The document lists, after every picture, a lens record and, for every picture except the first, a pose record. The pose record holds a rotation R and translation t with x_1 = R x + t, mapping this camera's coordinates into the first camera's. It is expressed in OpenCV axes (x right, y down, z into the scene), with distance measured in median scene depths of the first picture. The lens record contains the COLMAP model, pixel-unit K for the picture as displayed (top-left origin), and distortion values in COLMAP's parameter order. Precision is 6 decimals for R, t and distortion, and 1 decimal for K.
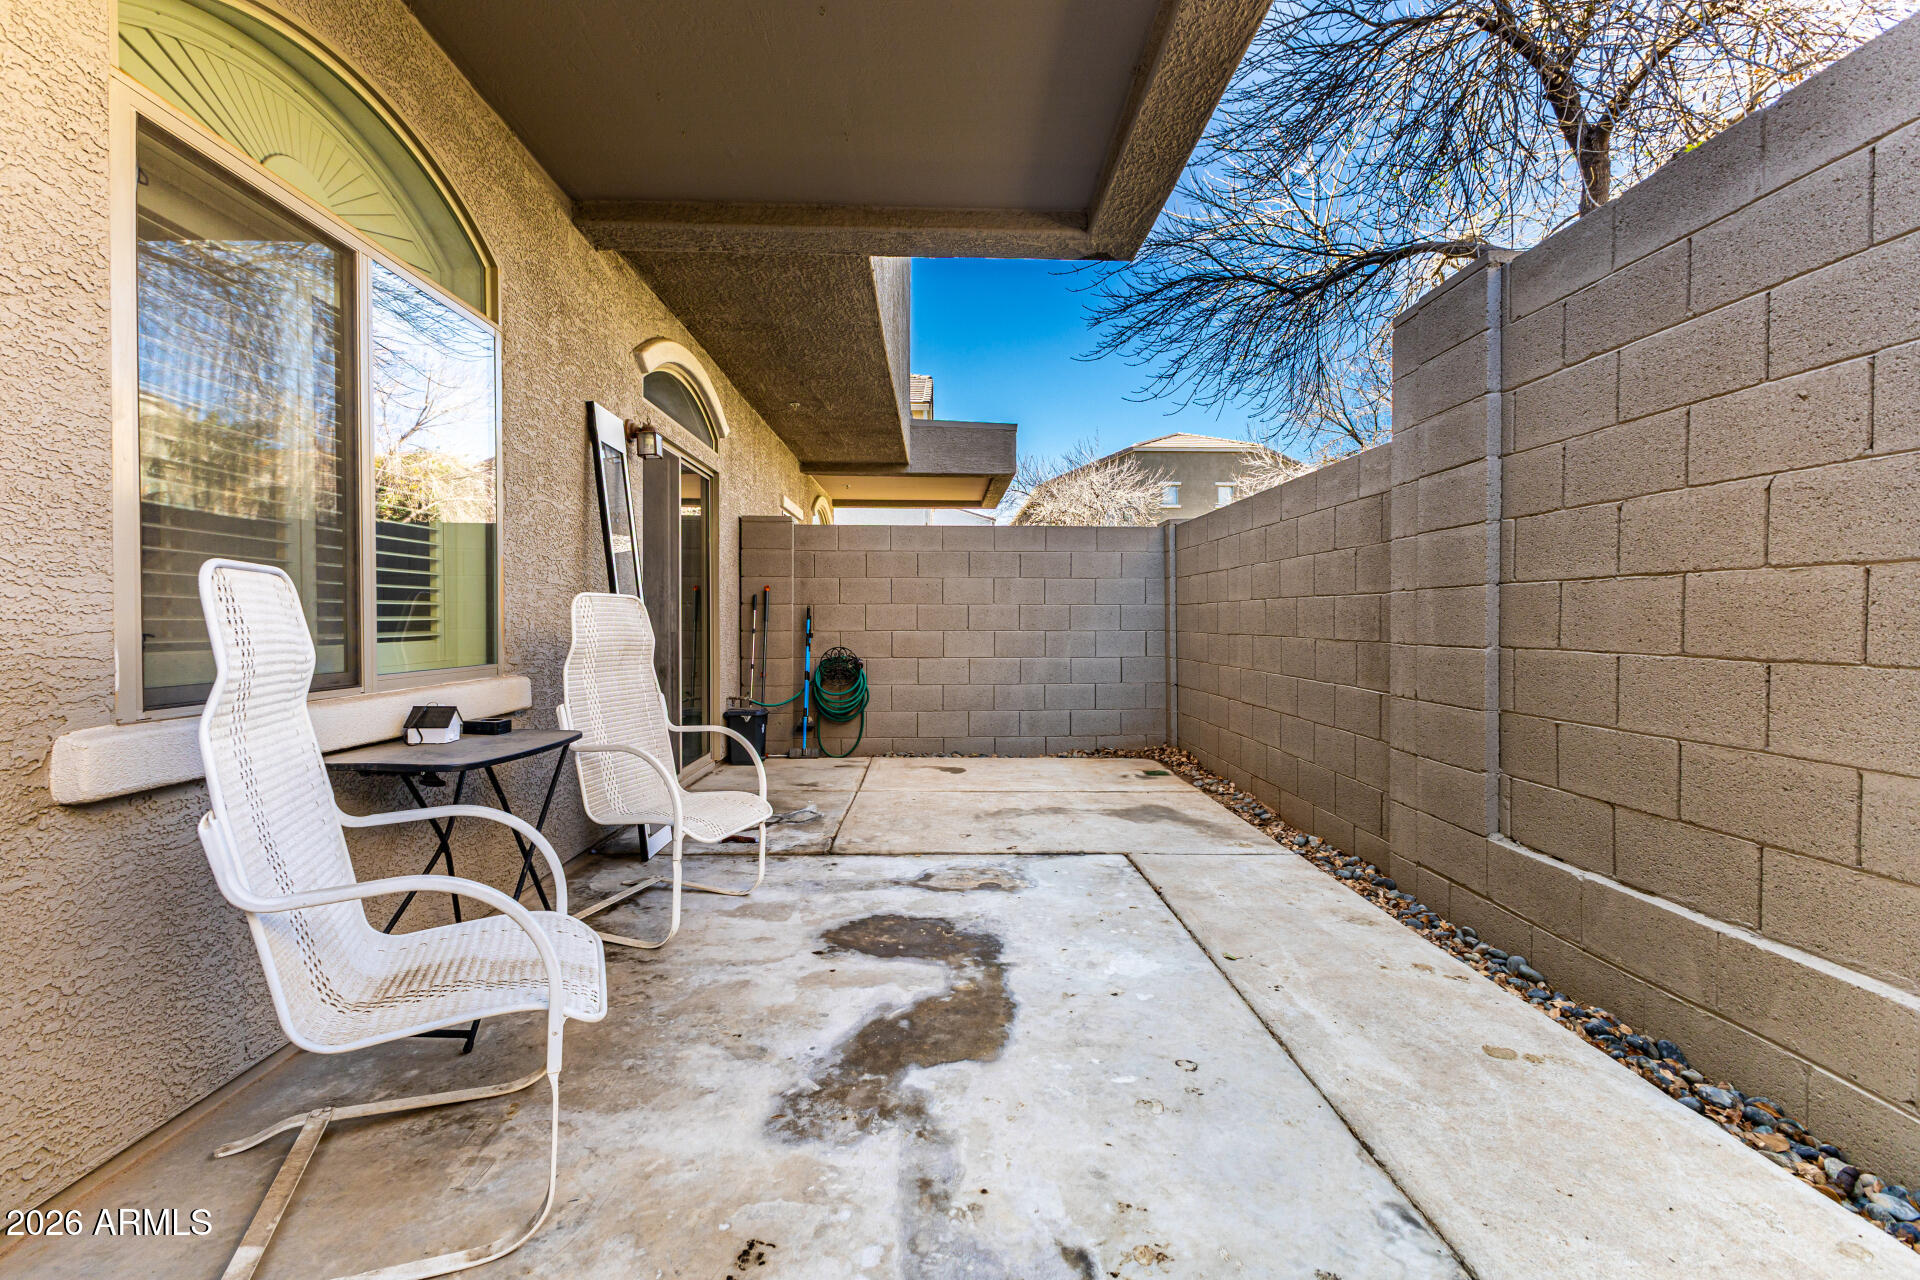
lens RADIAL K [[825.6, 0, 962.0], [0, 825.6, 633.9], [0, 0, 1]] dist [0.007844, 0.000279]
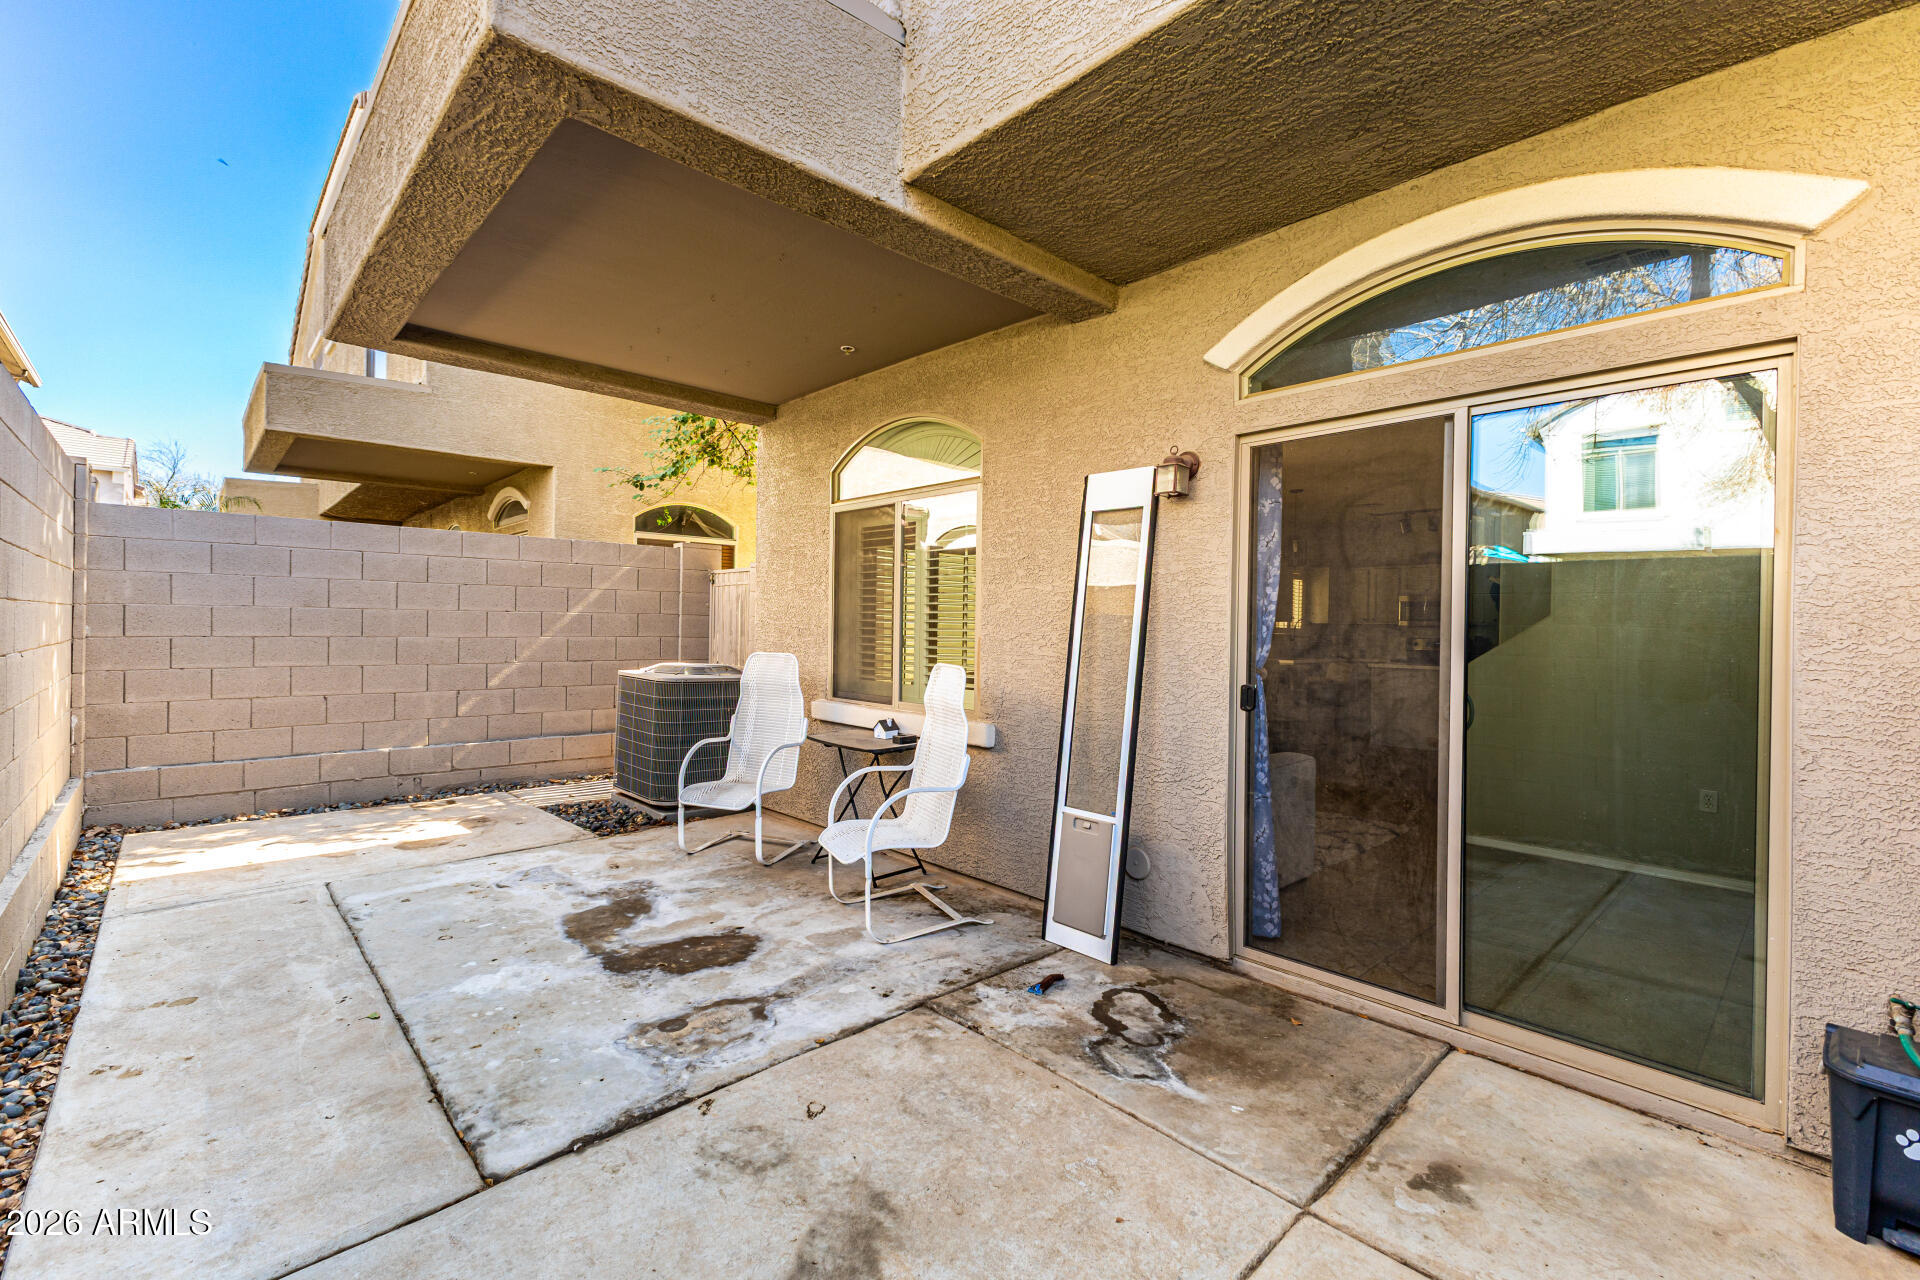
lens RADIAL K [[825.6, 0, 959.7], [0, 825.6, 636.3], [0, 0, 1]] dist [0.007844, 0.000279]
pose [[-0.750319, -0.002792, -0.661070, 0.424422], [-0.025721, 0.999357, 0.024973, -0.131078], [0.660575, 0.035741, -0.749909, 2.071936]]
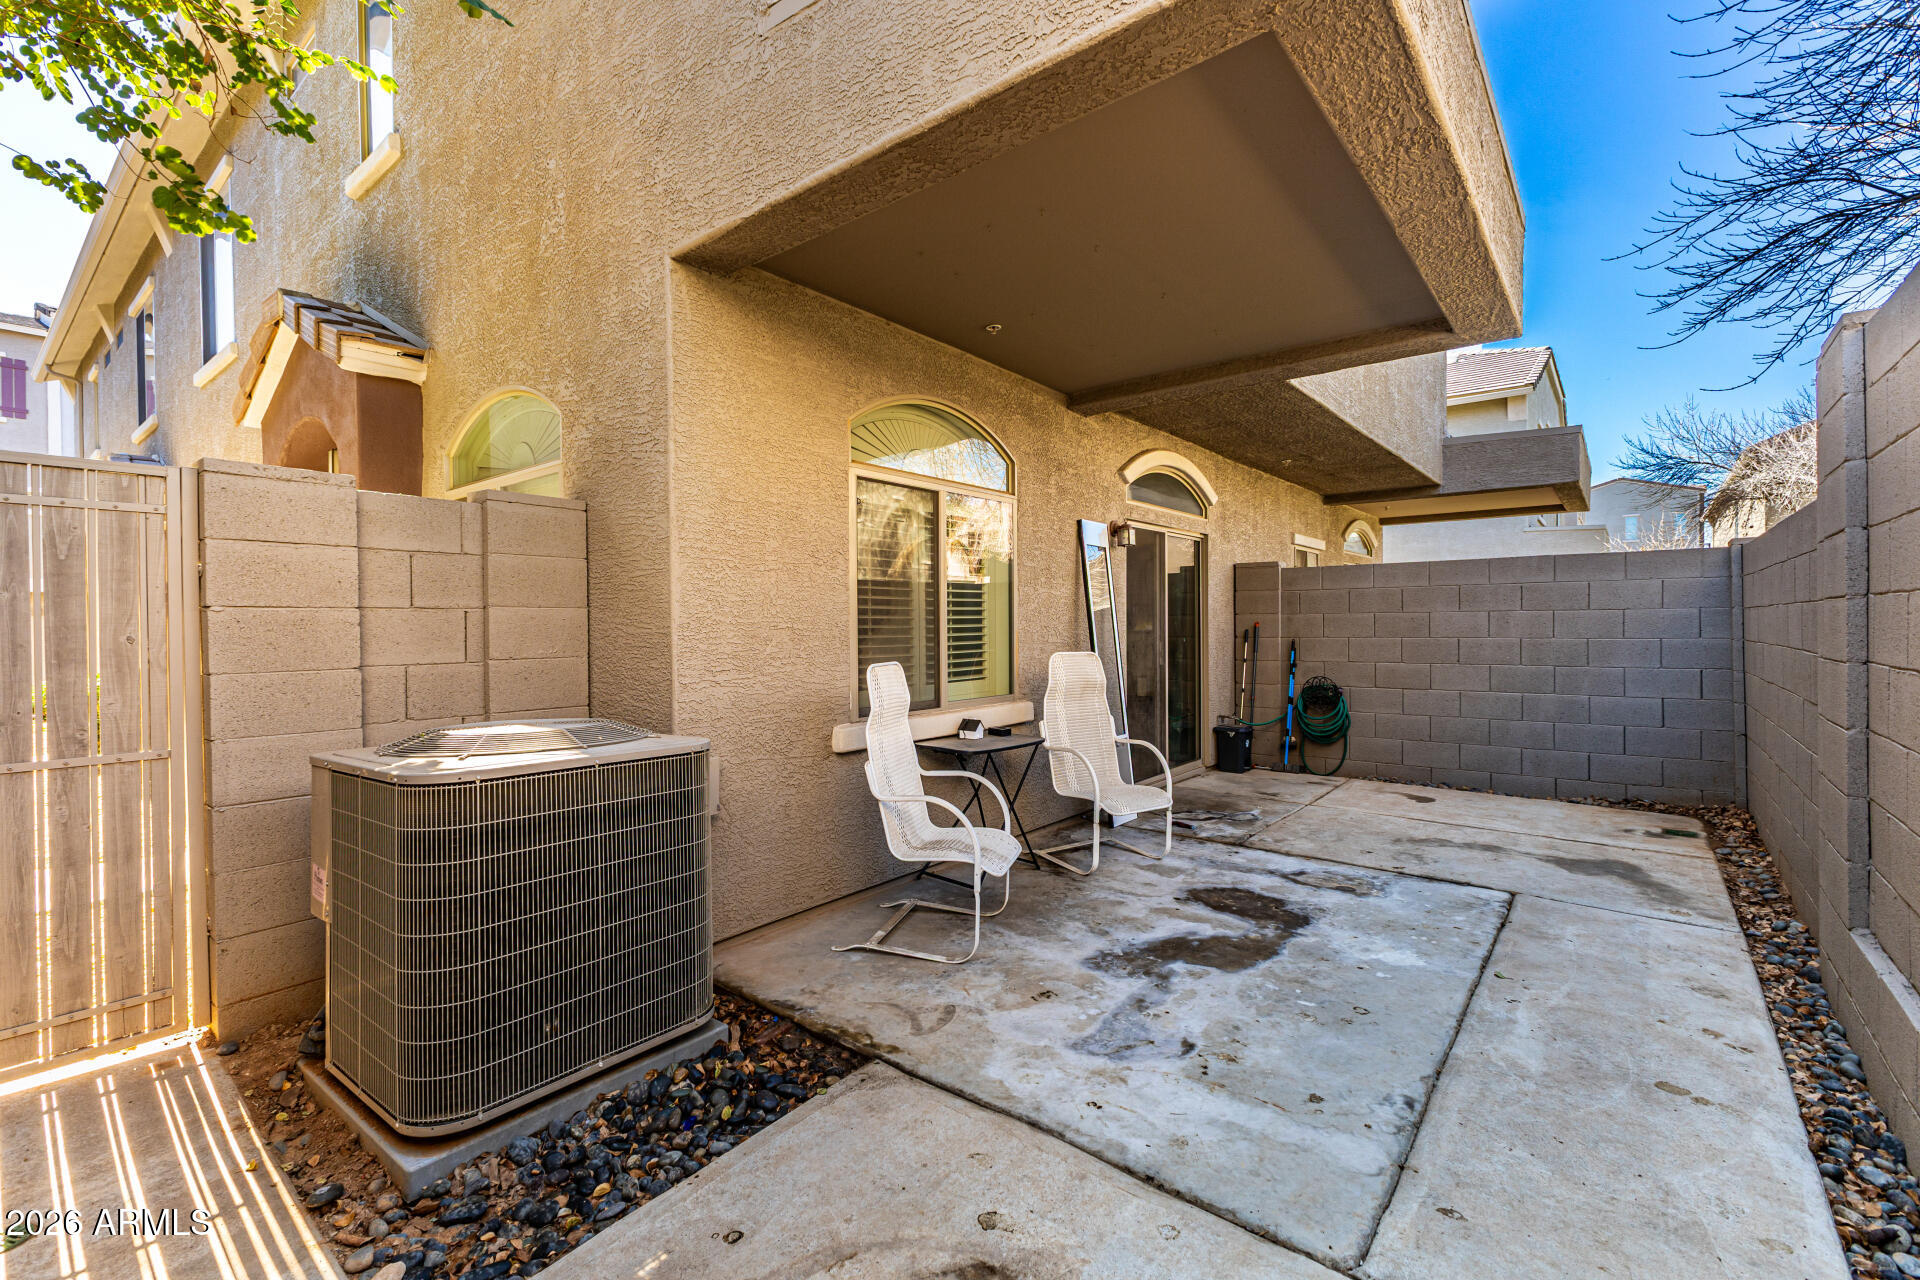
lens RADIAL K [[825.6, 0, 957.8], [0, 825.6, 637.3], [0, 0, 1]] dist [0.007844, 0.000279]
pose [[0.756087, 0.002823, -0.654465, 0.465691], [-0.001953, 0.999996, 0.002057, -0.084222], [0.654468, -0.000277, 0.756090, -0.365015]]
